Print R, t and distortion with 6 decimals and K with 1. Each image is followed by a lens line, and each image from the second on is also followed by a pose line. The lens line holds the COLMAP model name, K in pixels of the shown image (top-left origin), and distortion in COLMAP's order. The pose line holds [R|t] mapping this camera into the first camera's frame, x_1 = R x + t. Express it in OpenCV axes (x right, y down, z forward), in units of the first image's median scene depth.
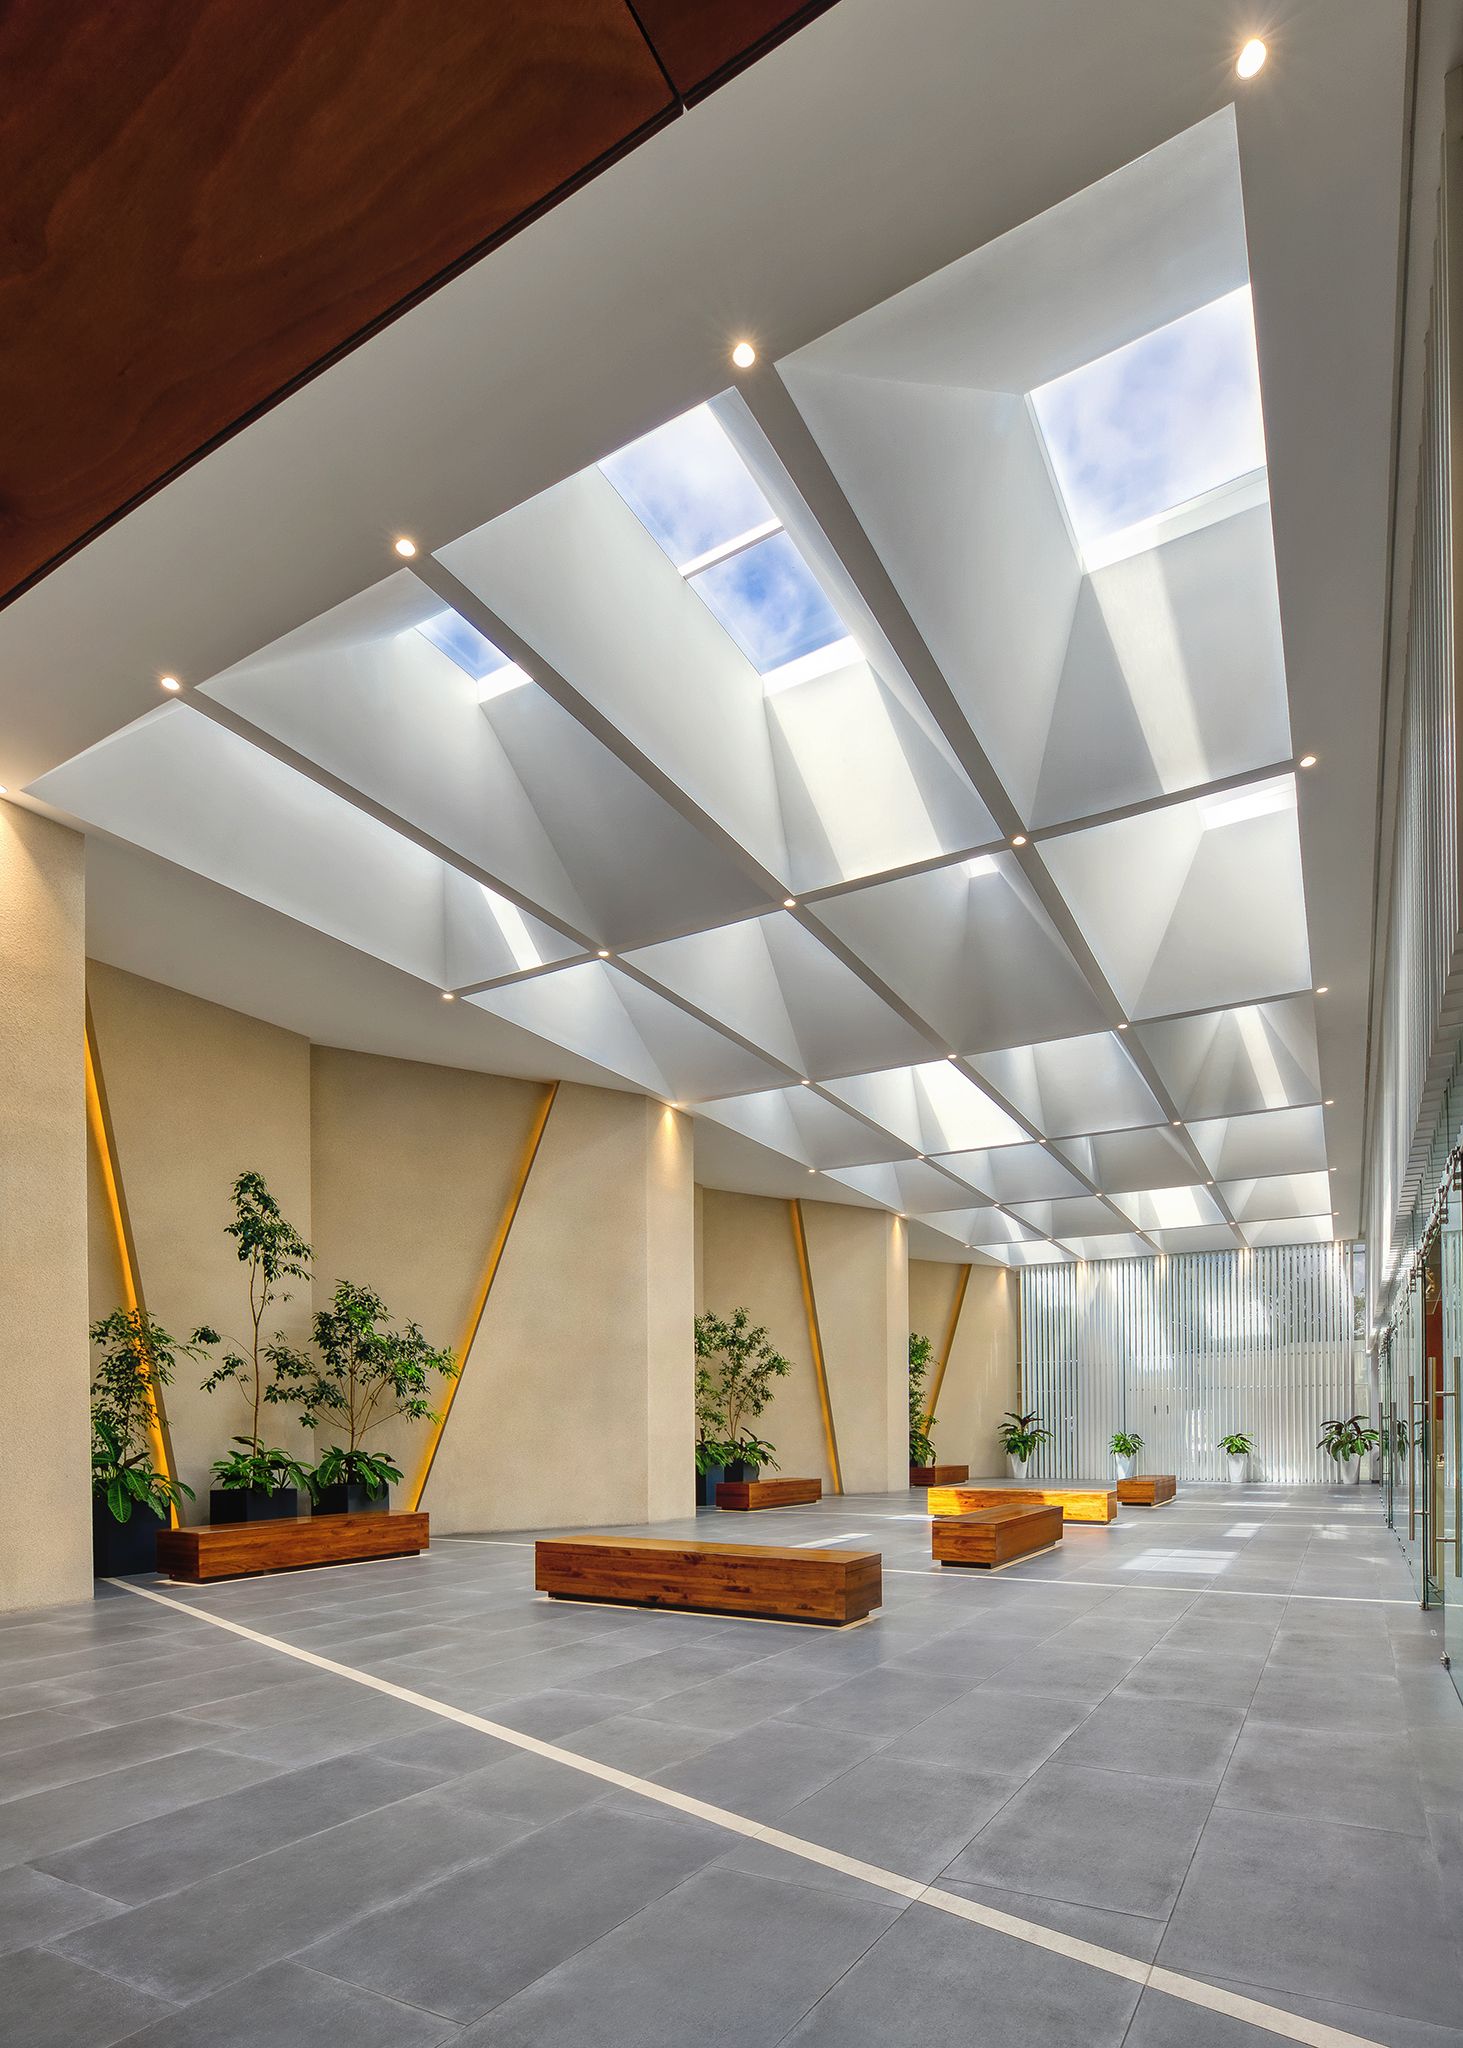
lens RADIAL K [[994.6, 0, 731.5], [0, 994.6, 1024.0], [0, 0, 1]] dist [-0.003748, -0.000278]
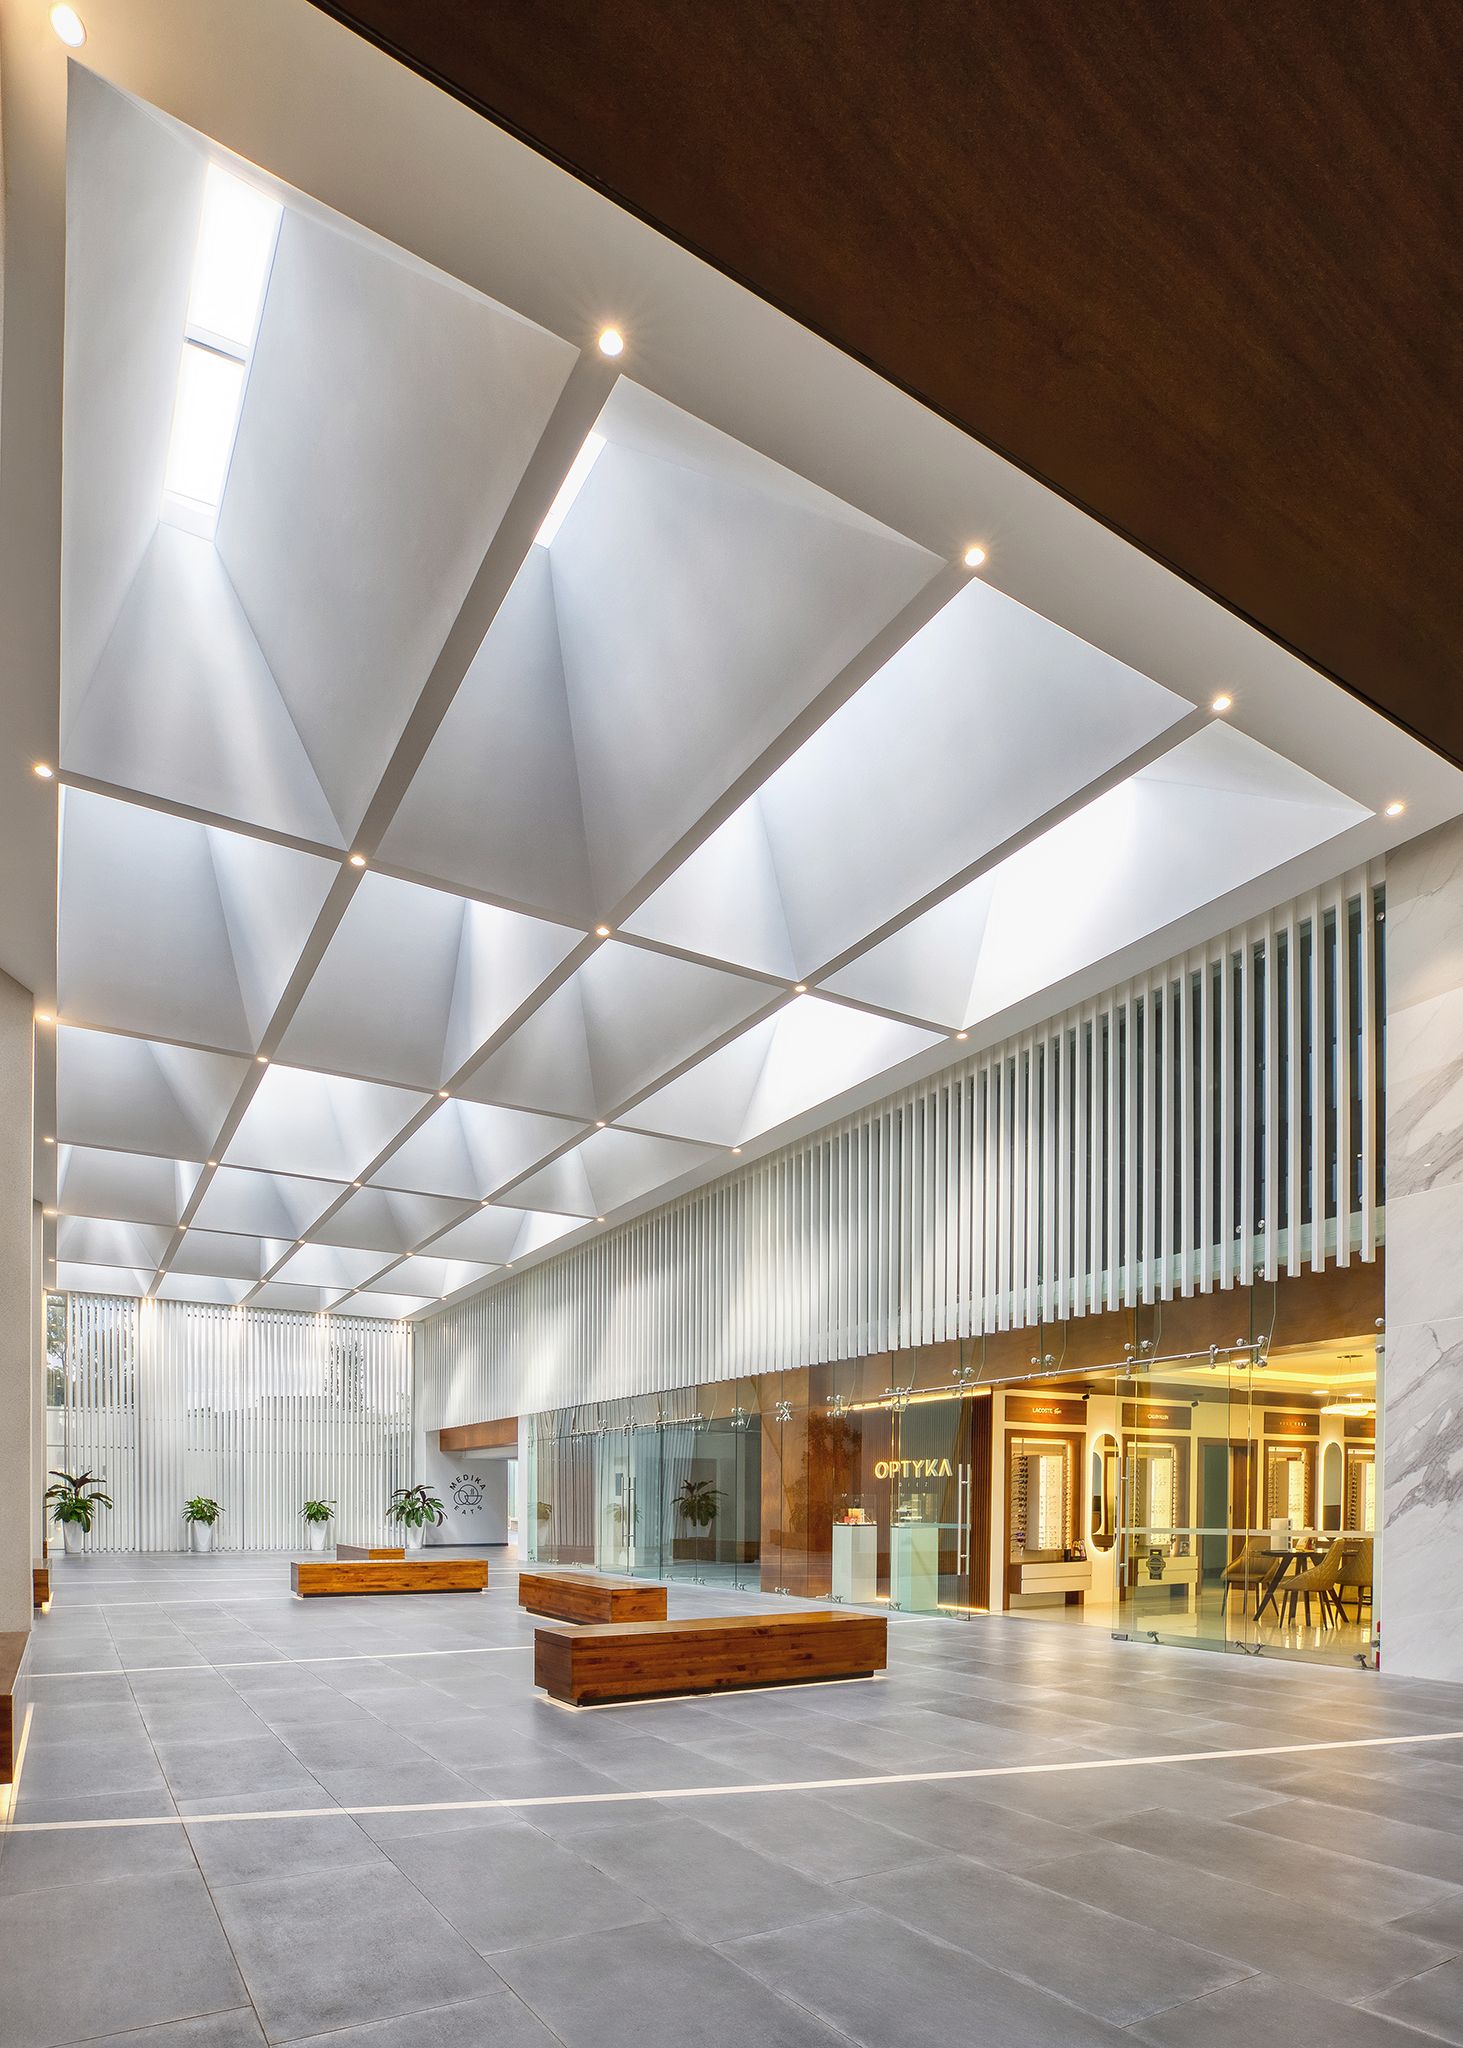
lens RADIAL K [[1032.1, 0, 731.5], [0, 1032.1, 1024.0], [0, 0, 1]] dist [-0.014898, -0.000230]
pose [[0.486964, 0.368539, 0.791861, -0.459763], [-0.334336, 0.916221, -0.220814, 0.099784], [-0.806898, -0.157219, 0.569383, 0.240348]]
